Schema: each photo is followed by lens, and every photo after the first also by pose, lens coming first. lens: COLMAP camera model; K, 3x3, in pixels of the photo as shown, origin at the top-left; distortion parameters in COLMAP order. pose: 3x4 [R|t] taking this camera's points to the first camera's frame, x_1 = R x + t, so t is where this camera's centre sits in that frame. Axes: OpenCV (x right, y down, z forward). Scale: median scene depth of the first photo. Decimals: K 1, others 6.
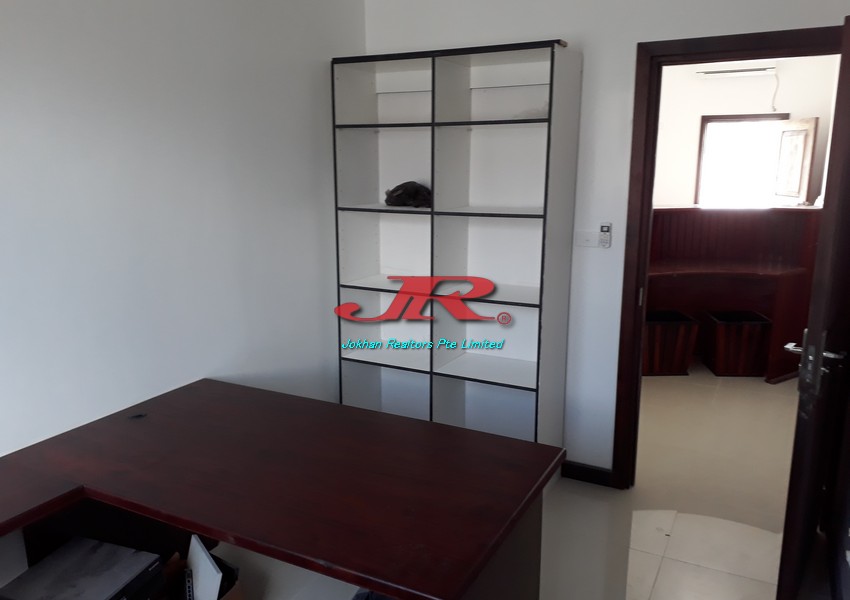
lens RADIAL K [[674.4, 0, 448.7], [0, 674.4, 303.0], [0, 0, 1]] dist [0.074035, -0.003603]
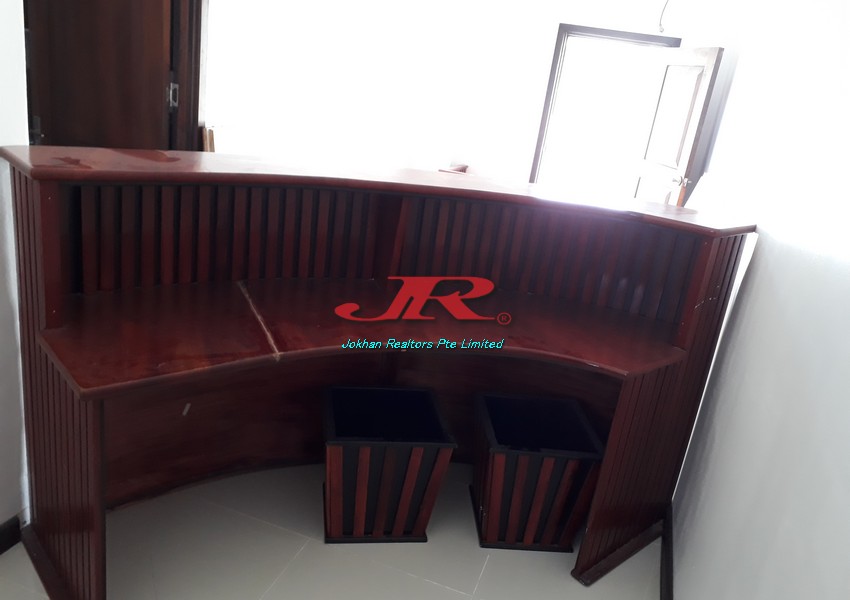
lens RADIAL K [[674.4, 0, 448.7], [0, 674.4, 303.0], [0, 0, 1]] dist [0.074035, -0.003603]
pose [[0.979448, 0.082142, 0.184212, 0.264521], [-0.103670, 0.988461, 0.110440, -0.112311], [-0.173015, -0.127267, 0.976662, 0.550581]]
